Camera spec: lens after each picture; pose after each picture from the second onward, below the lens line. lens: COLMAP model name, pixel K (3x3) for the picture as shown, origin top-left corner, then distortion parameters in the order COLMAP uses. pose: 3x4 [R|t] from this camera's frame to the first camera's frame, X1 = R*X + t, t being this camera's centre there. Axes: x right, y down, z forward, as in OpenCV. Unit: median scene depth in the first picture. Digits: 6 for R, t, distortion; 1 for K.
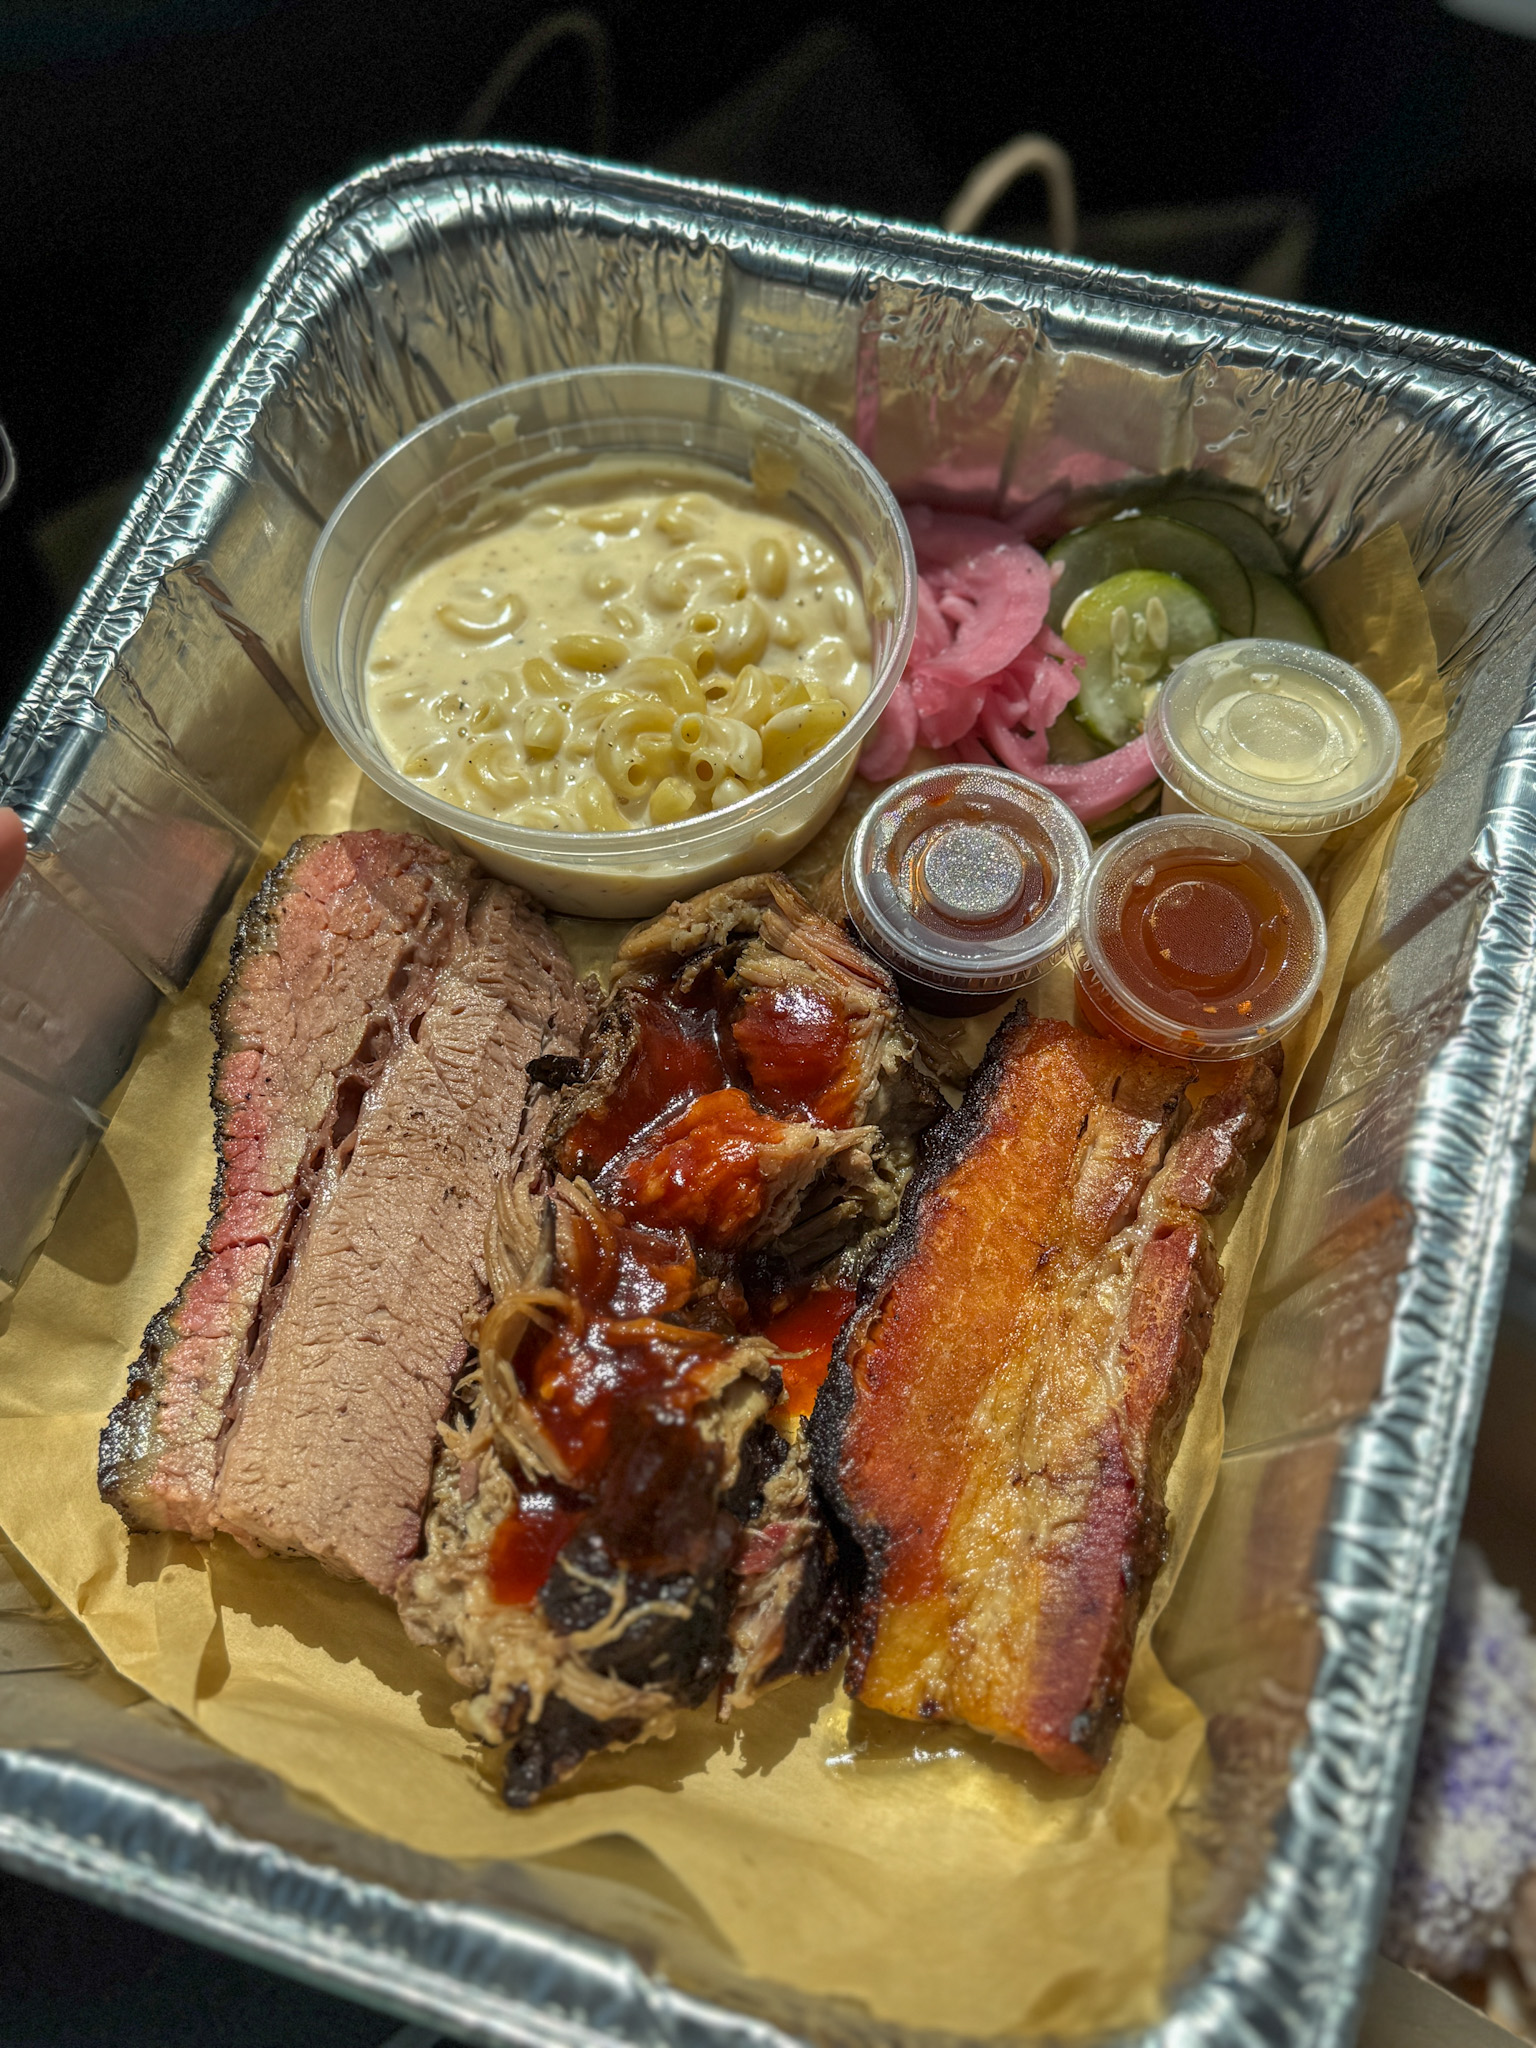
lens RADIAL K [[1970.7, 0, 768.0], [0, 1970.7, 1024.0], [0, 0, 1]] dist [-0.000137, -0.000257]
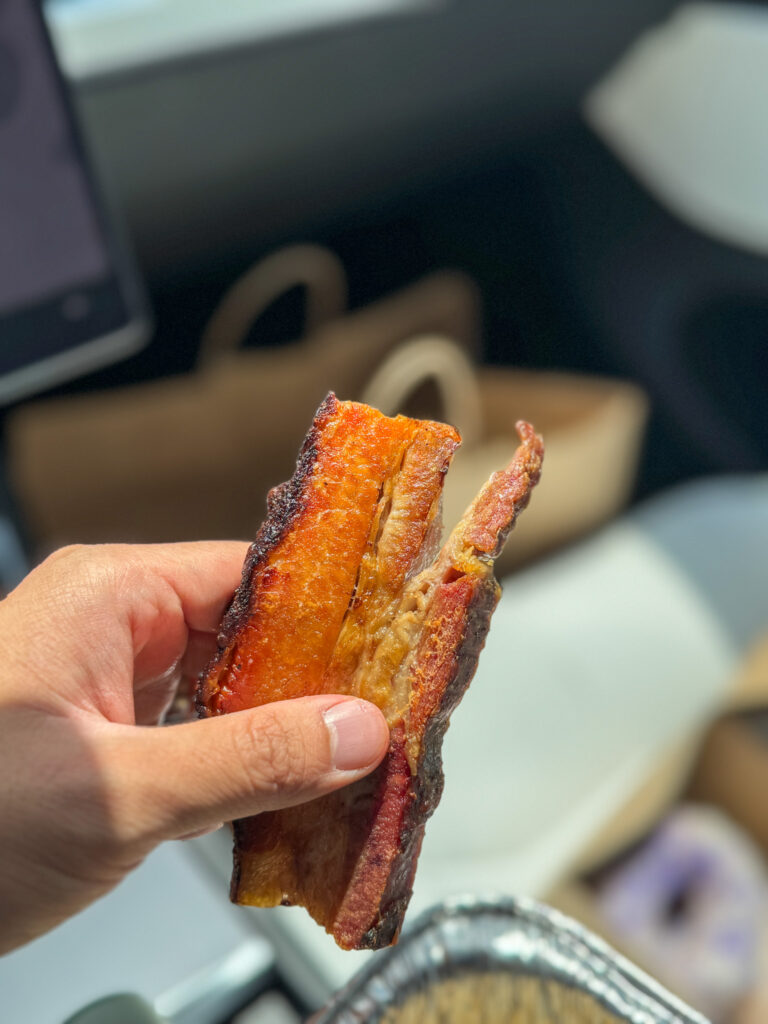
lens RADIAL K [[985.4, 0, 384.0], [0, 985.4, 512.0], [0, 0, 1]] dist [-0.000137, -0.000257]
pose [[0.979986, -0.022085, 0.197836, 0.038111], [0.026691, 0.999431, -0.020643, 0.075978], [-0.197267, 0.025510, 0.980018, 0.391795]]
